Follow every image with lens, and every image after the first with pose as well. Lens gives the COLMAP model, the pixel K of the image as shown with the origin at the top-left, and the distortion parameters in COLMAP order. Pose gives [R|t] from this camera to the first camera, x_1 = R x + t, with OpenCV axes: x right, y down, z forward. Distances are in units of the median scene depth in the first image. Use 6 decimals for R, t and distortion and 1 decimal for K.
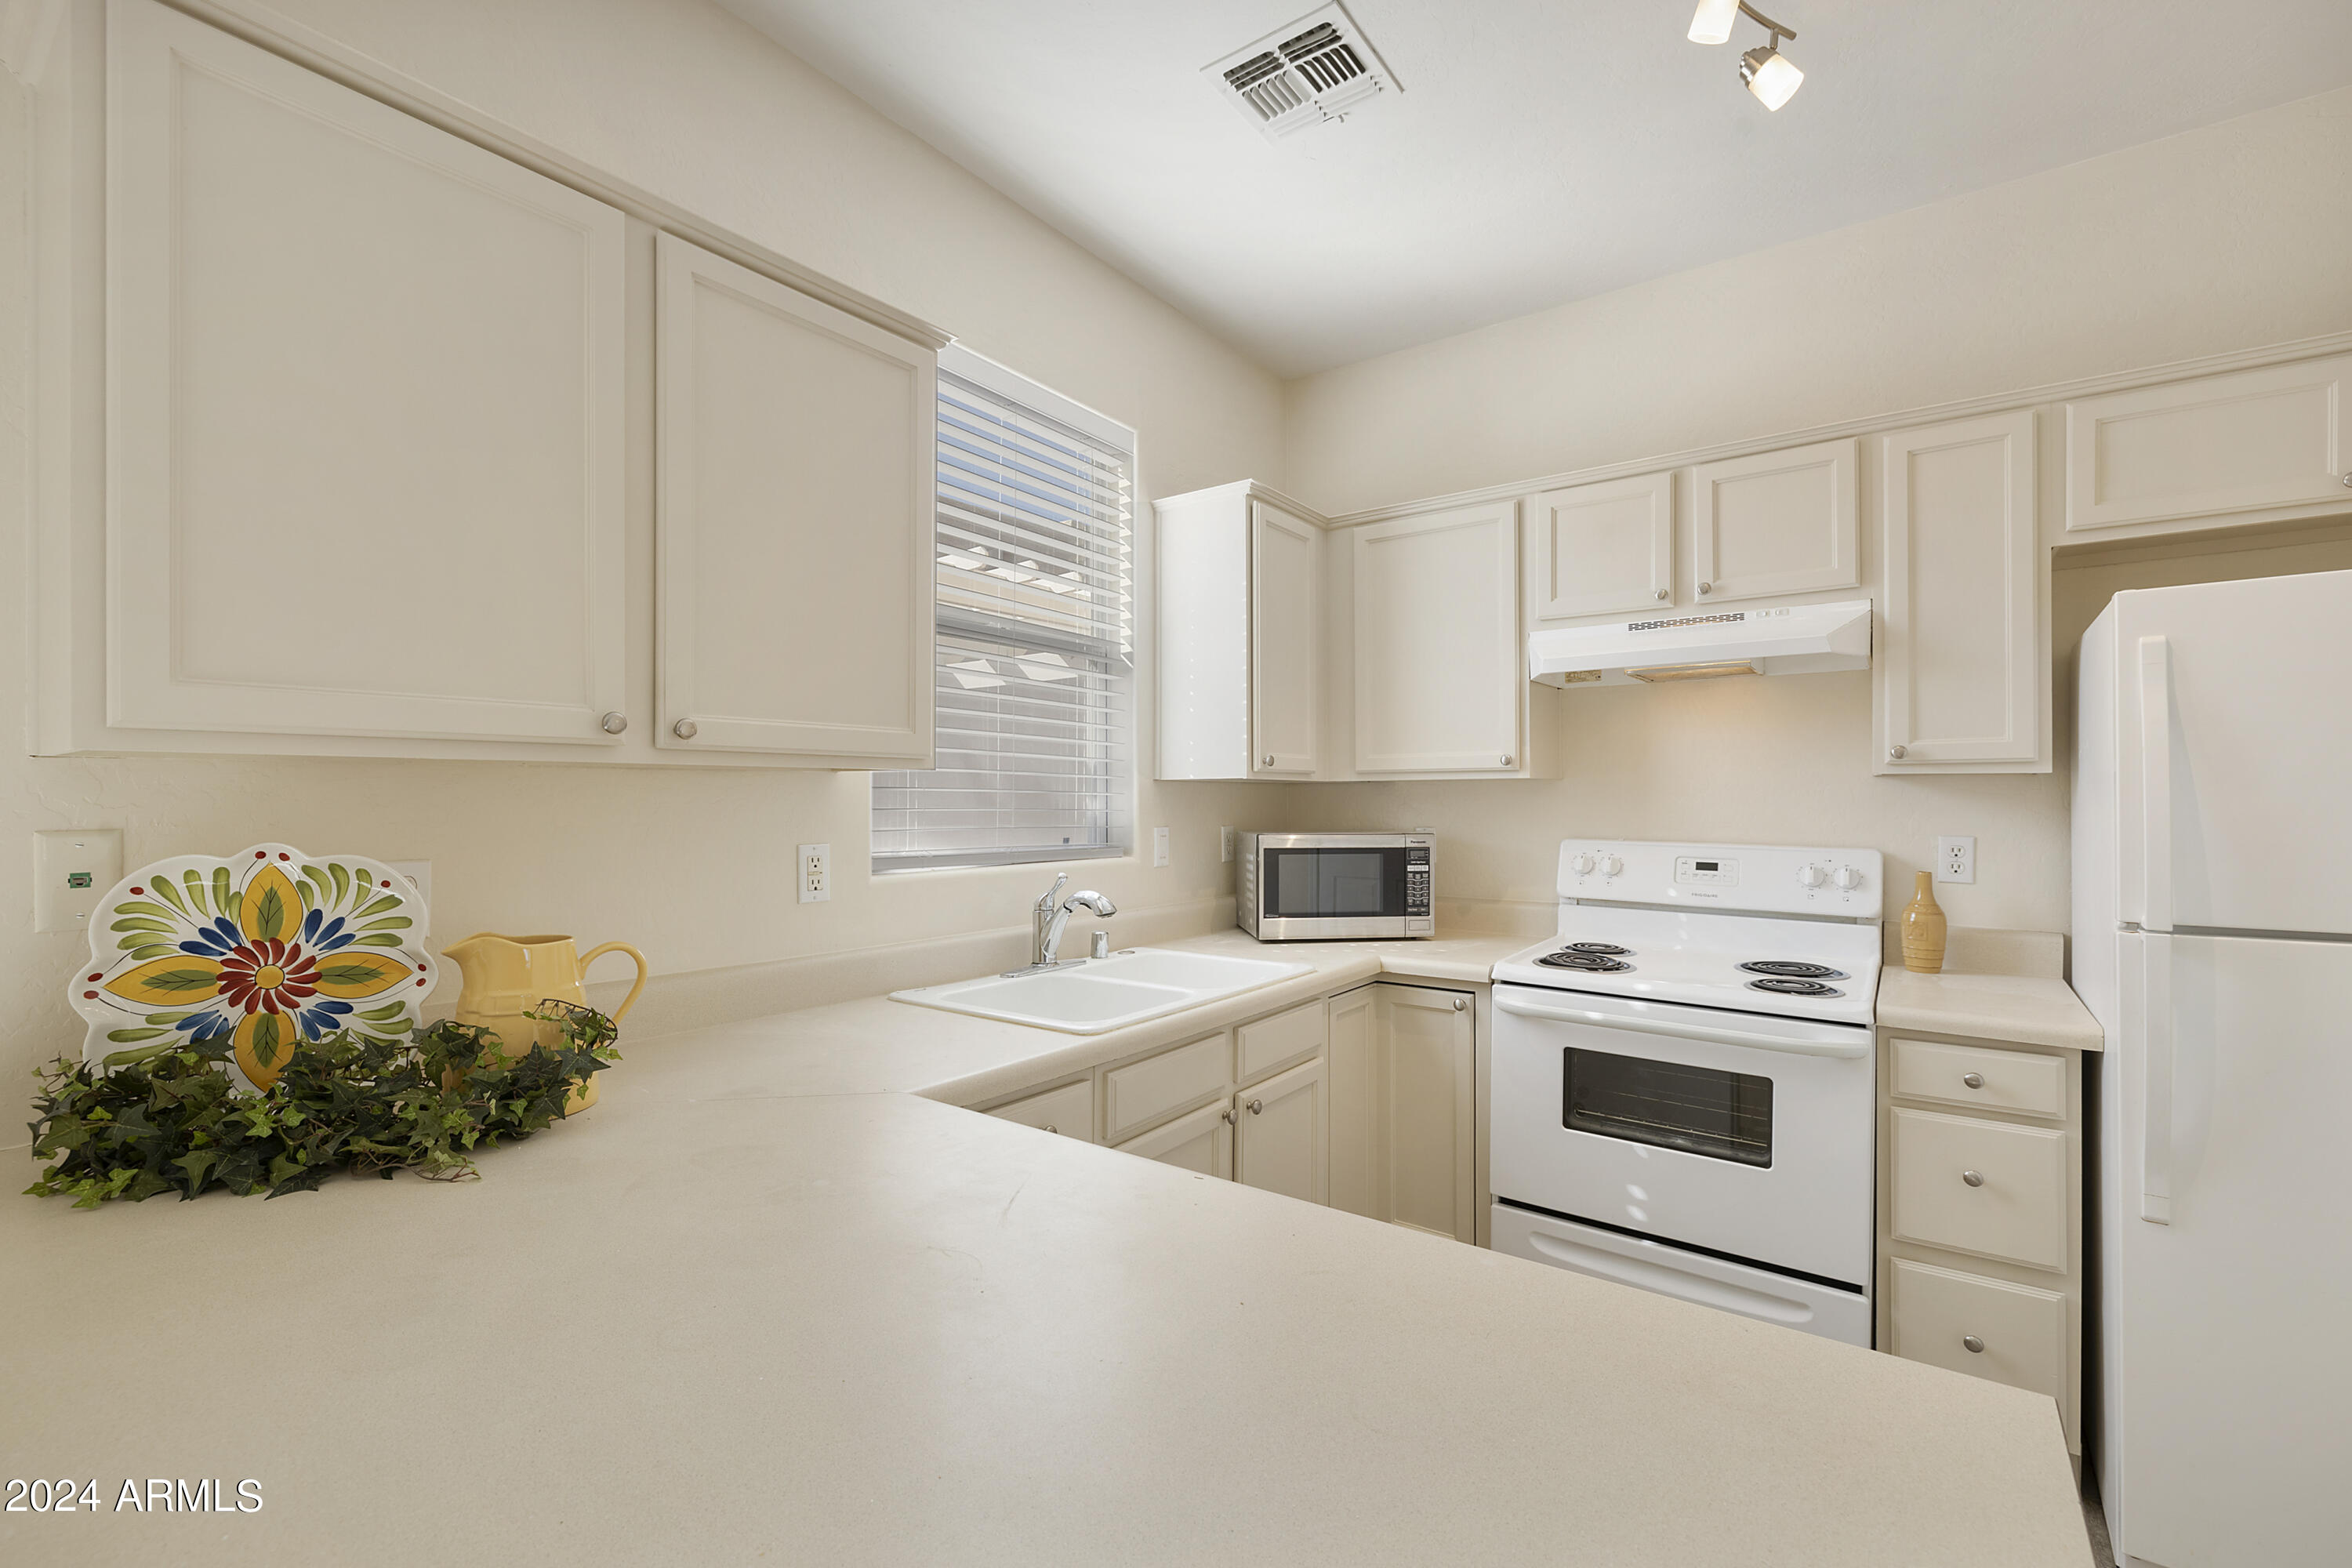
lens RADIAL K [[1007.2, 0, 1174.6], [0, 1007.2, 791.9], [0, 0, 1]] dist [-0.001399, 0.000437]
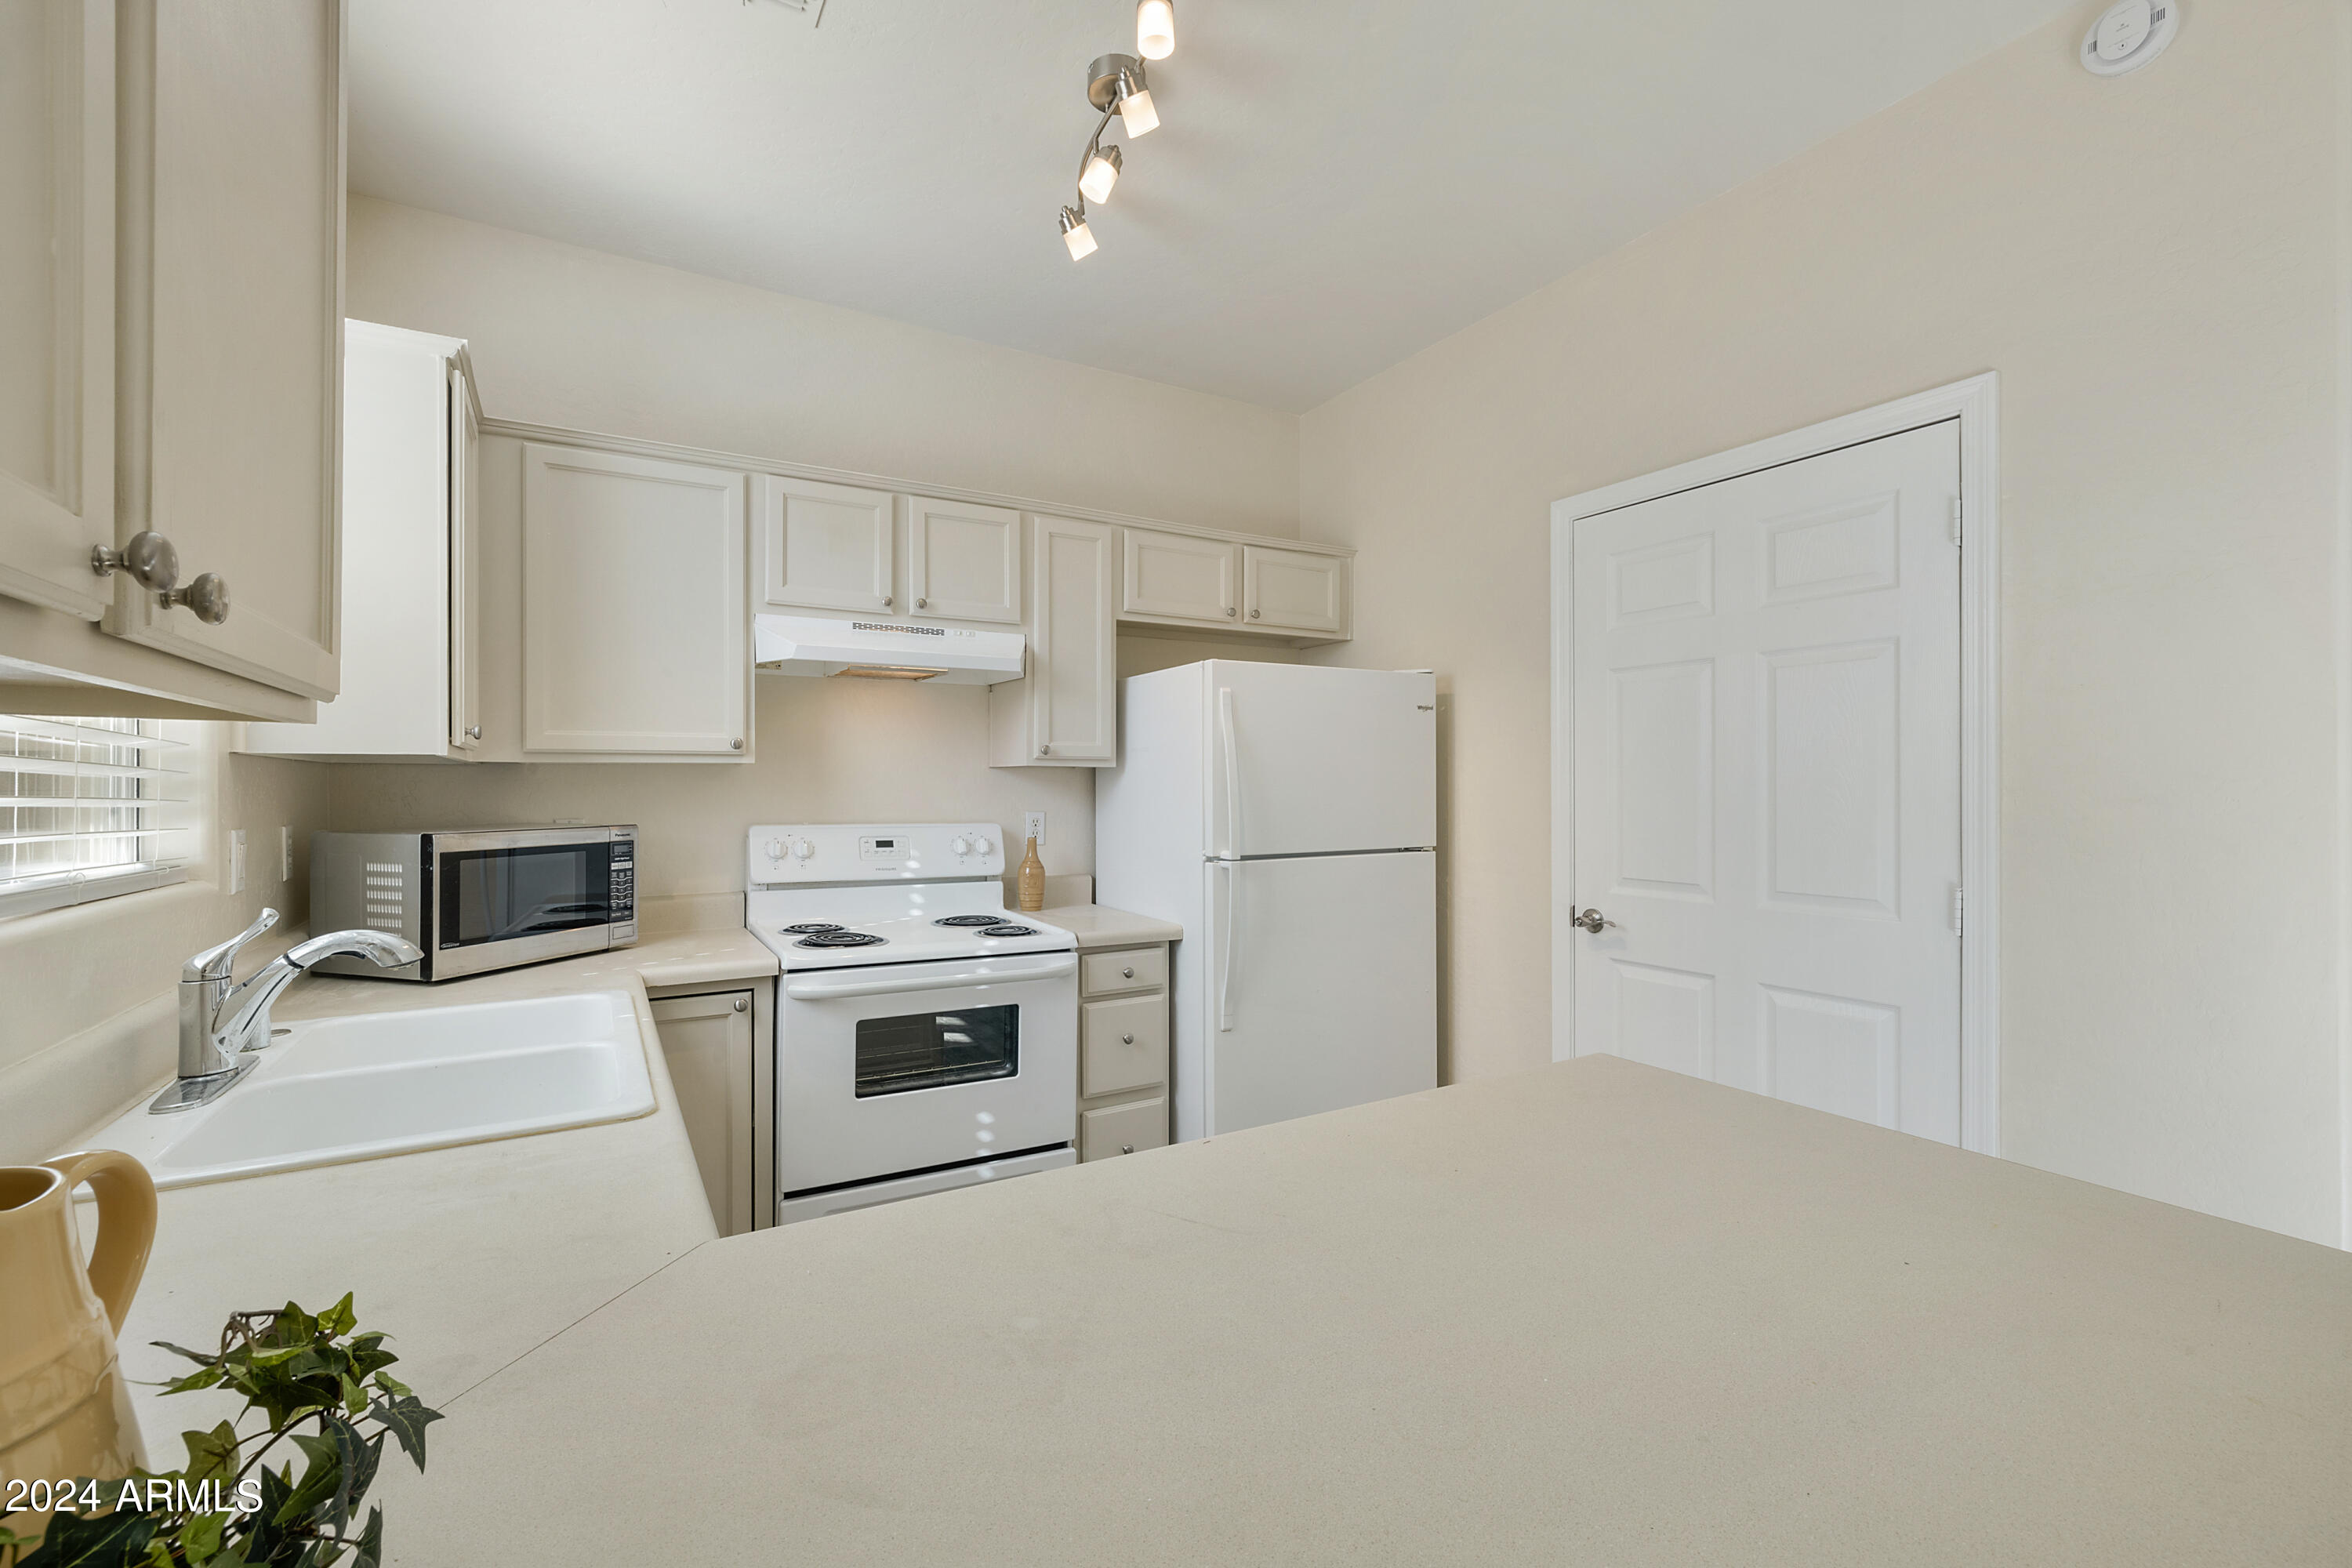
lens RADIAL K [[1007.2, 0, 1180.1], [0, 1007.2, 786.1], [0, 0, 1]] dist [-0.001399, 0.000437]
pose [[0.393559, 0.001035, 0.919299, -0.439747], [-0.003015, 0.999995, 0.000165, 0.007872], [-0.919295, -0.002836, 0.393560, 0.277714]]
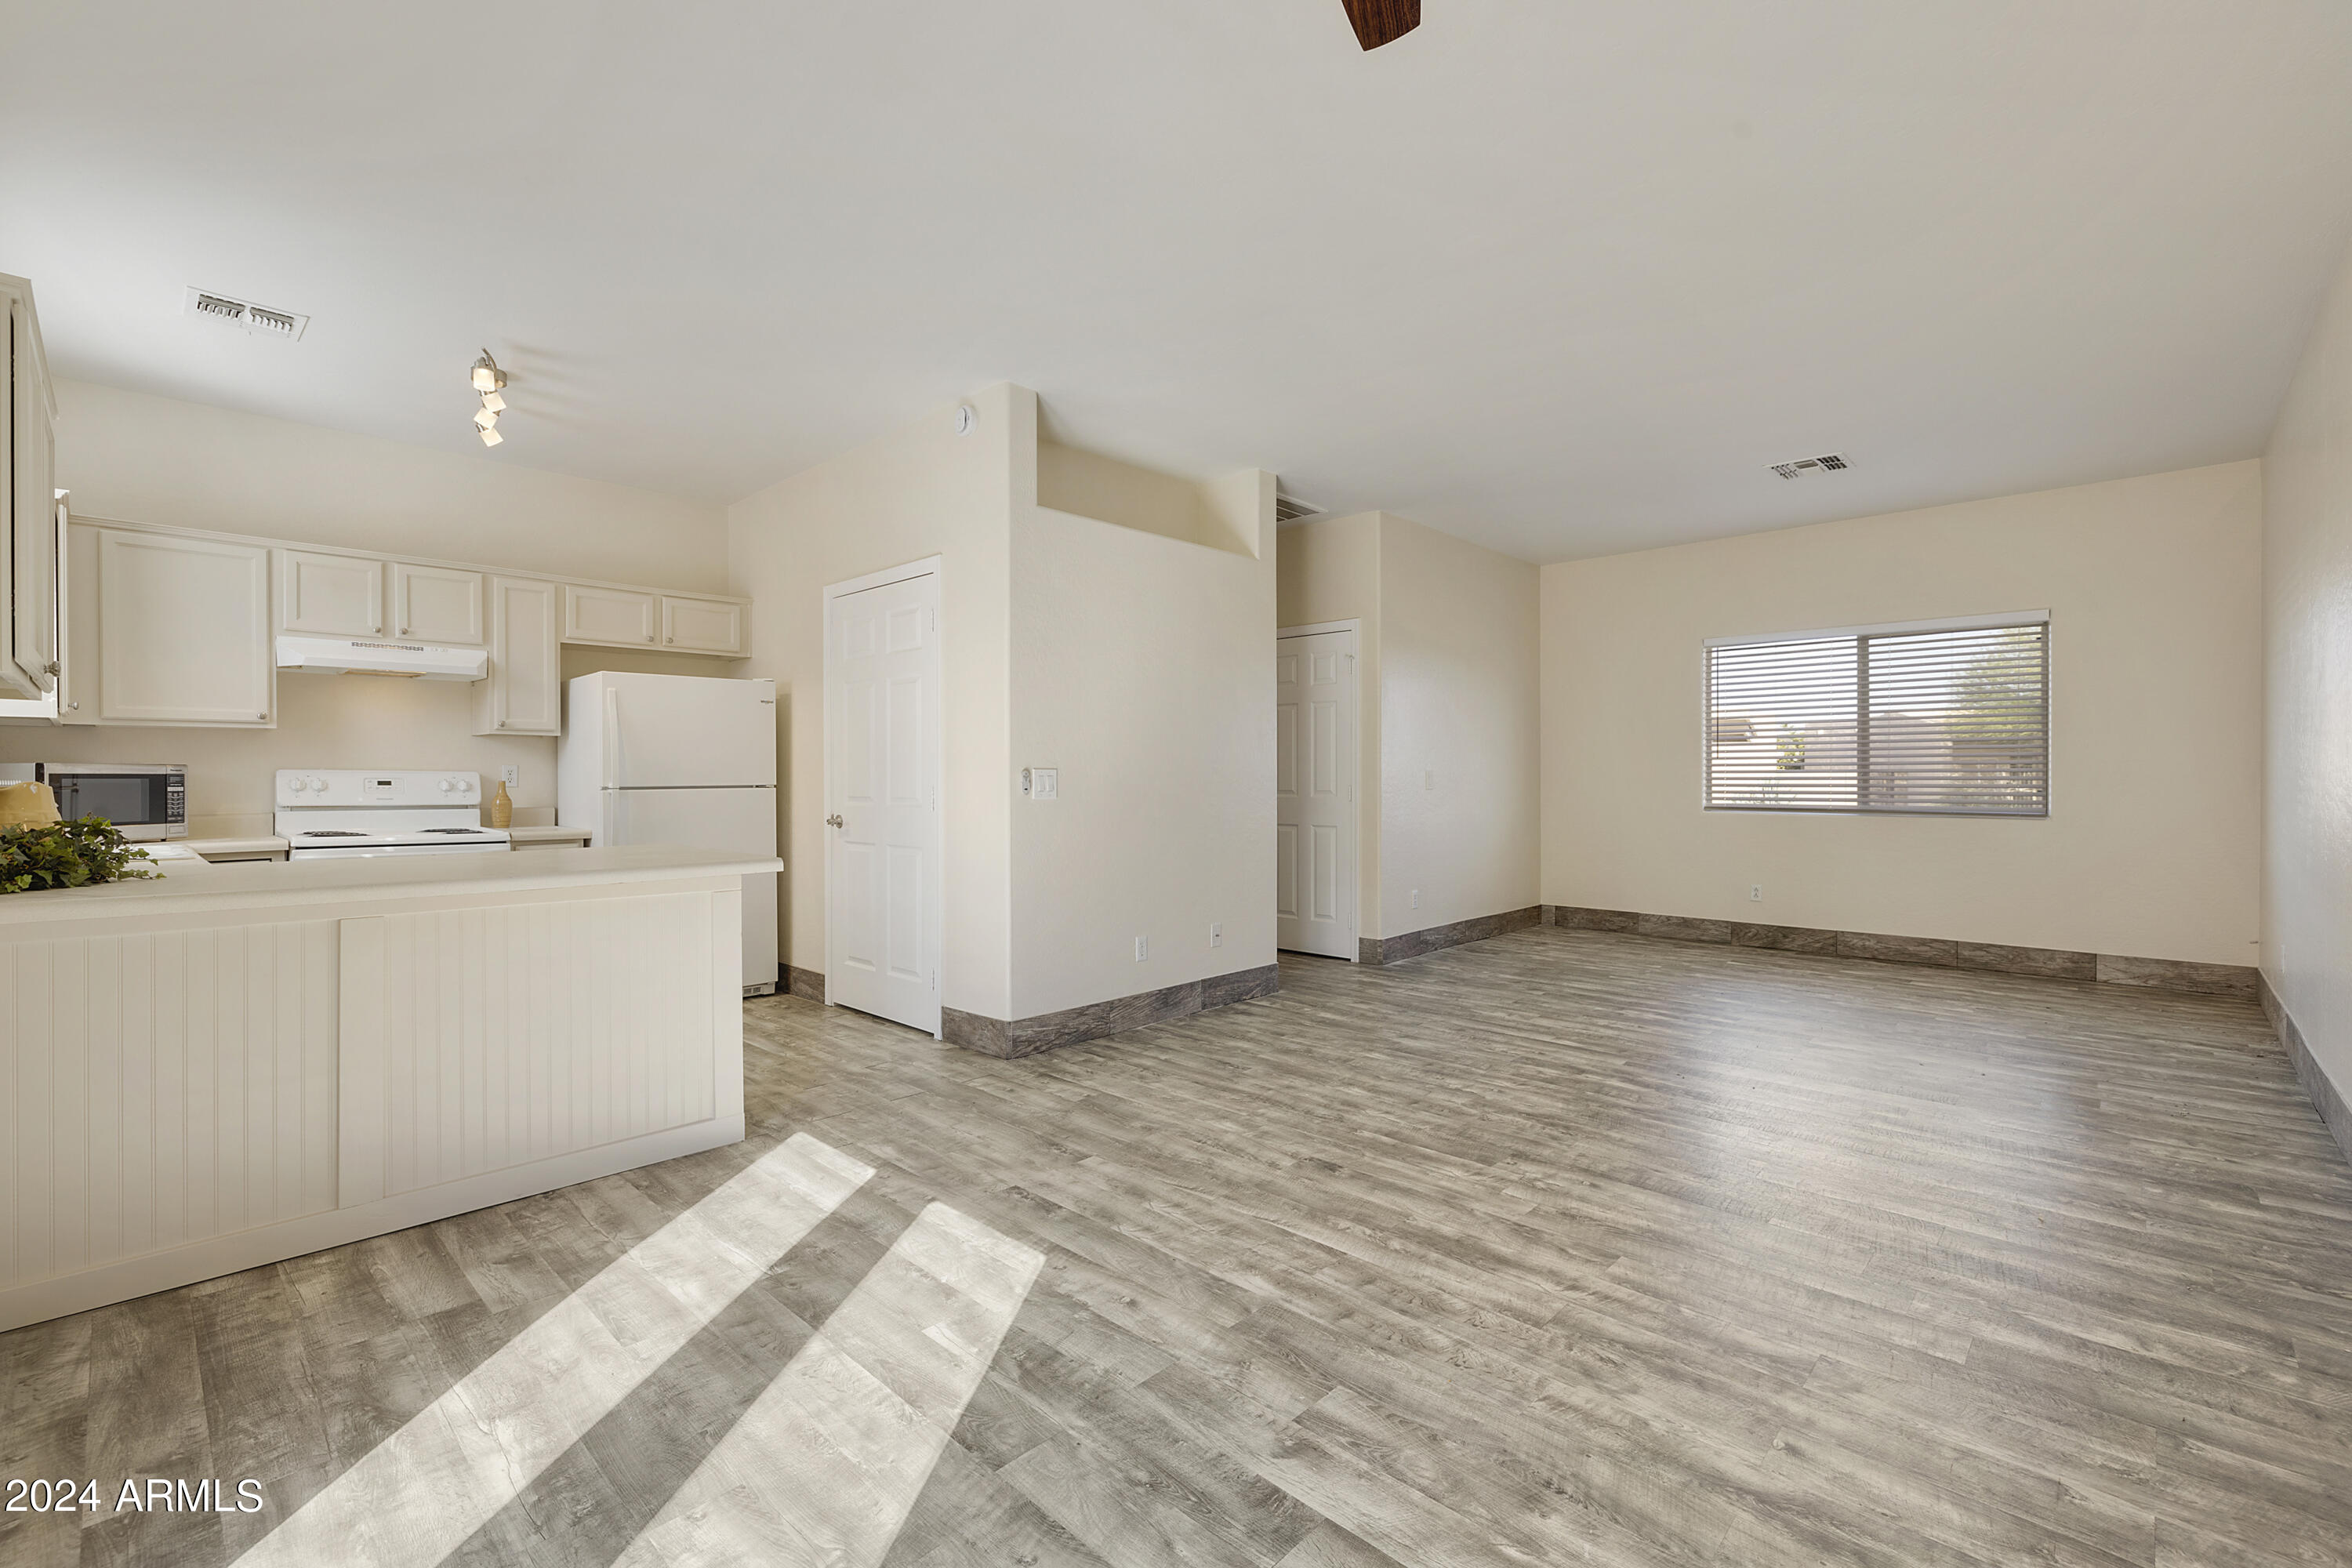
lens RADIAL K [[1007.2, 0, 1176.4], [0, 1007.2, 782.5], [0, 0, 1]] dist [-0.001399, 0.000437]
pose [[0.127269, -0.002656, 0.991865, -1.190874], [0.000420, 0.999996, 0.002624, 0.077774], [-0.991868, 0.000083, 0.127269, -0.688241]]
